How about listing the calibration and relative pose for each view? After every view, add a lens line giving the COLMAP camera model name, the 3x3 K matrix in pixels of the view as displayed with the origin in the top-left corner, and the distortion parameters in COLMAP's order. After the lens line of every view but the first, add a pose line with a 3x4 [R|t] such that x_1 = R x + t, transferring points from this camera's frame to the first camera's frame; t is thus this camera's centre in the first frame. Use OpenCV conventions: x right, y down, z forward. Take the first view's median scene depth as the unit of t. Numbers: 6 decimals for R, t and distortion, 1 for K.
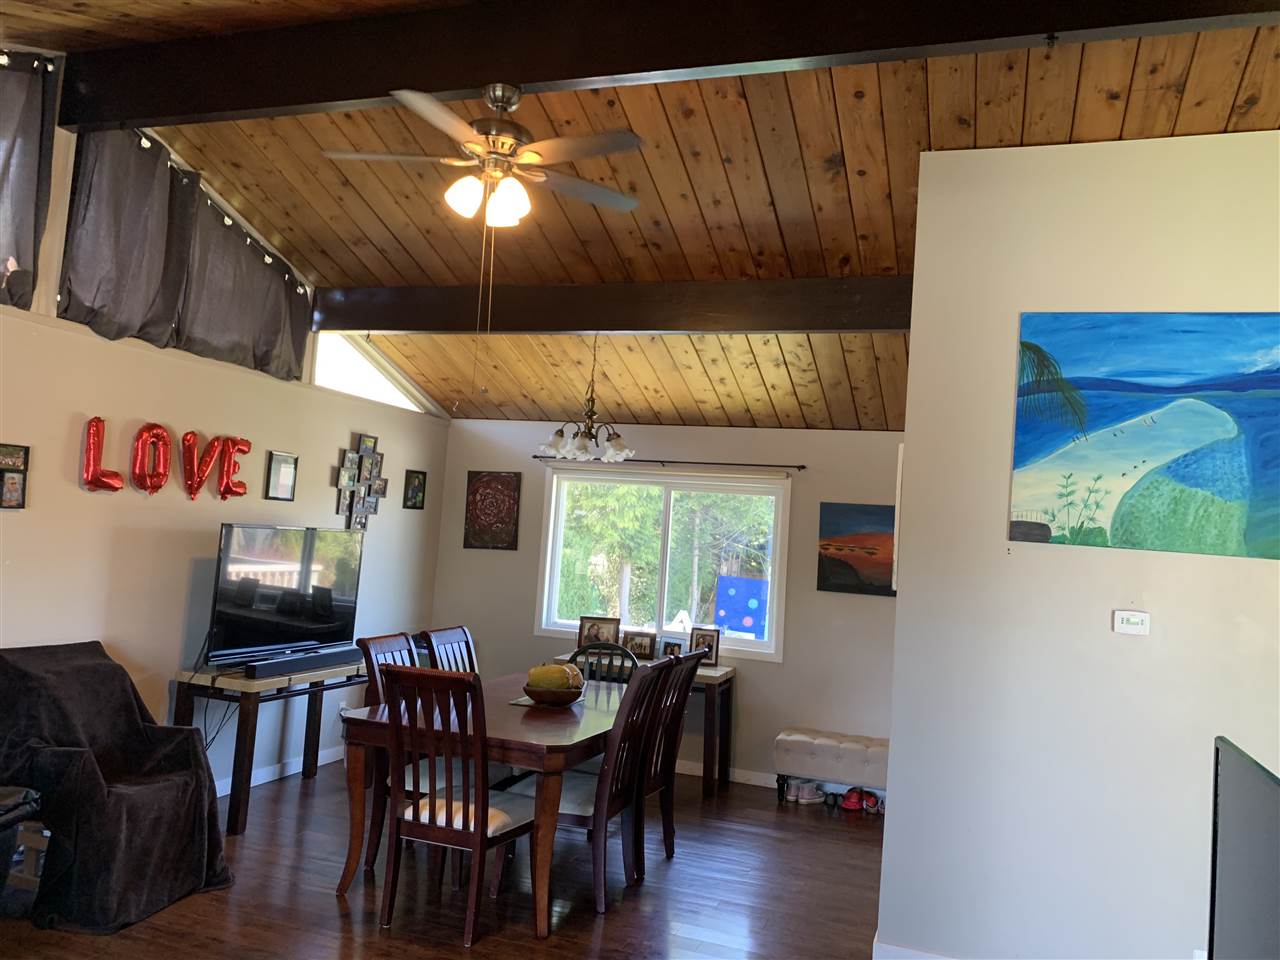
lens RADIAL K [[973.4, 0, 640.4], [0, 973.4, 477.8], [0, 0, 1]] dist [0.004517, -0.014047]
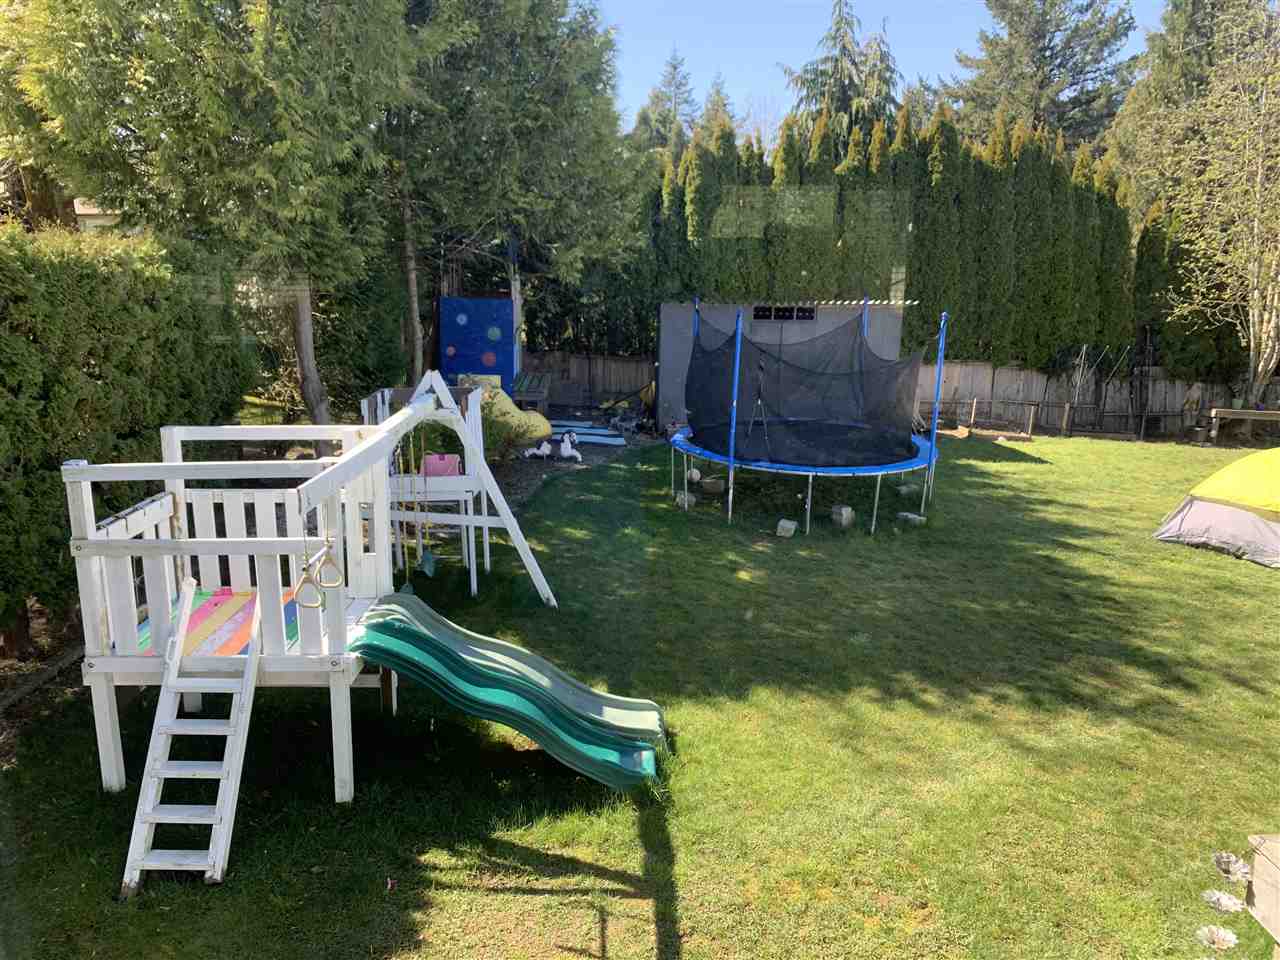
lens RADIAL K [[973.4, 0, 633.6], [0, 973.4, 478.2], [0, 0, 1]] dist [0.004517, -0.014047]
pose [[0.941078, -0.137144, 0.309135, -0.021791], [0.039389, 0.952312, 0.302571, 0.023402], [-0.335889, -0.272567, 0.901602, 0.348588]]
